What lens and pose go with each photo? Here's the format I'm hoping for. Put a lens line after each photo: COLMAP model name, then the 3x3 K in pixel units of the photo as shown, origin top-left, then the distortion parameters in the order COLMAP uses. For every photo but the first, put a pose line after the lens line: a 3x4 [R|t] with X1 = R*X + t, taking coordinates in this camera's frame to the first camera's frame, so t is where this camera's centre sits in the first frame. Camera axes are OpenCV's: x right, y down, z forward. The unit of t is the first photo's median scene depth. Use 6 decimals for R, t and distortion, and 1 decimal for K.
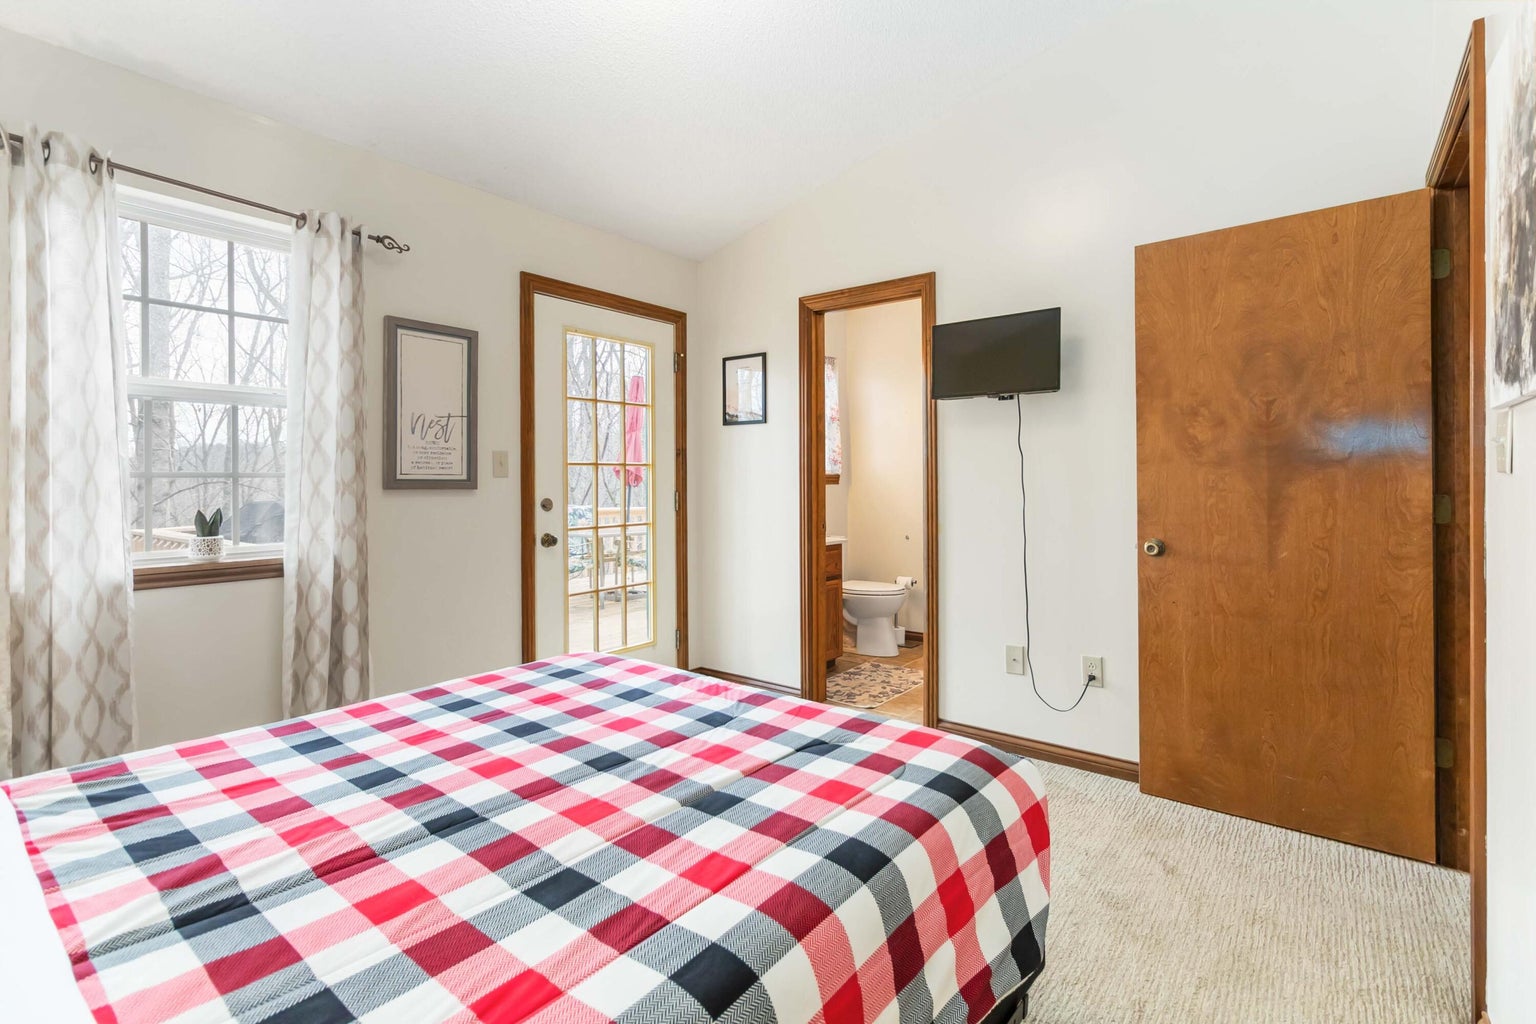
lens RADIAL K [[722.7, 0, 772.3], [0, 722.7, 482.1], [0, 0, 1]] dist [0.005903, -0.000423]
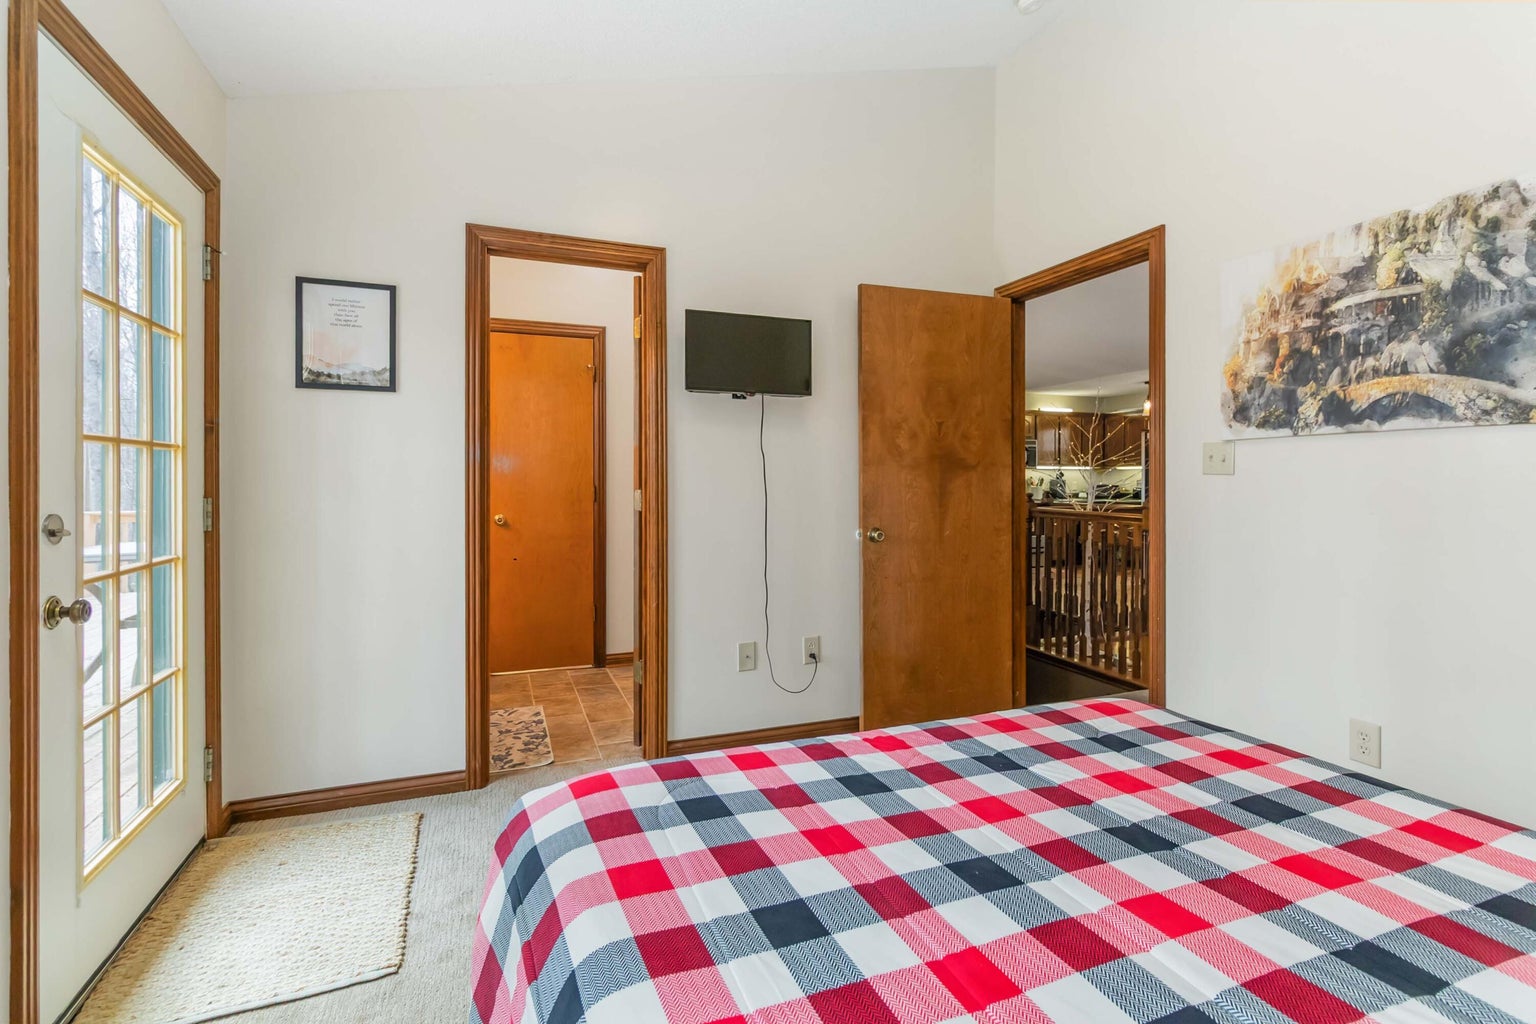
lens RADIAL K [[722.7, 0, 771.6], [0, 722.7, 485.7], [0, 0, 1]] dist [0.005903, -0.000423]
pose [[0.497824, 0.000076, 0.867278, -0.601659], [0.002576, 0.999995, -0.001566, 0.009033], [-0.867274, 0.003013, 0.497821, 0.532502]]
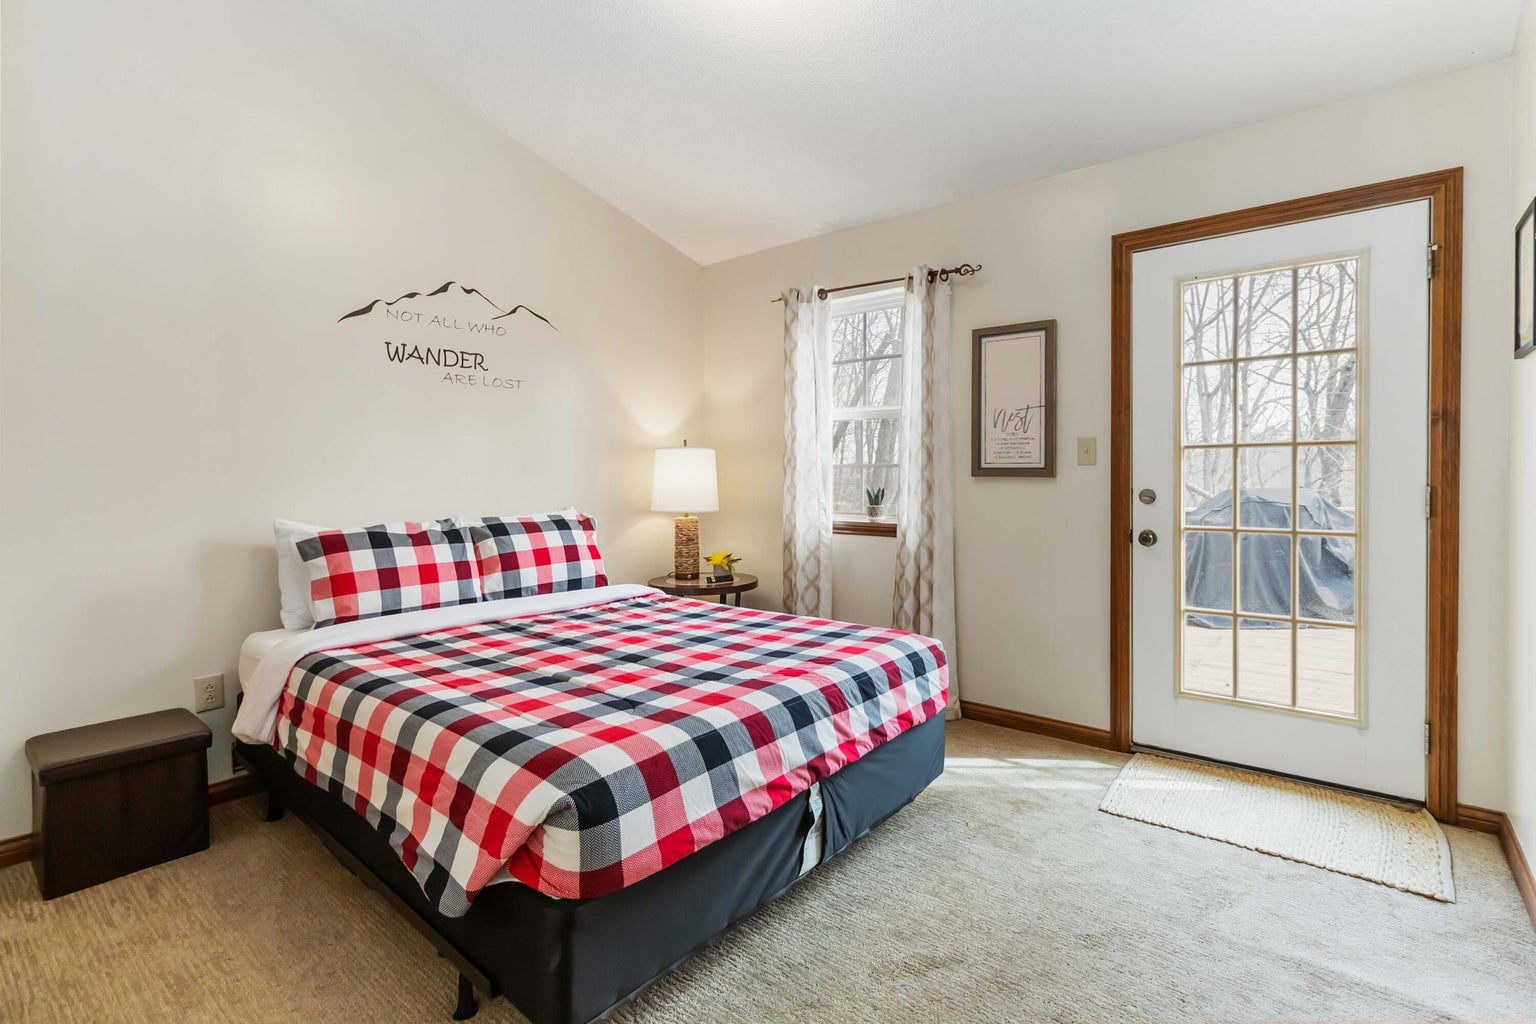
lens RADIAL K [[722.7, 0, 785.4], [0, 722.7, 486.1], [0, 0, 1]] dist [0.005903, -0.000423]
pose [[-0.001796, 0.017567, -0.999844, 0.648240], [0.000416, 0.999846, 0.017566, 0.004559], [0.999998, -0.000385, -0.001803, 0.685974]]
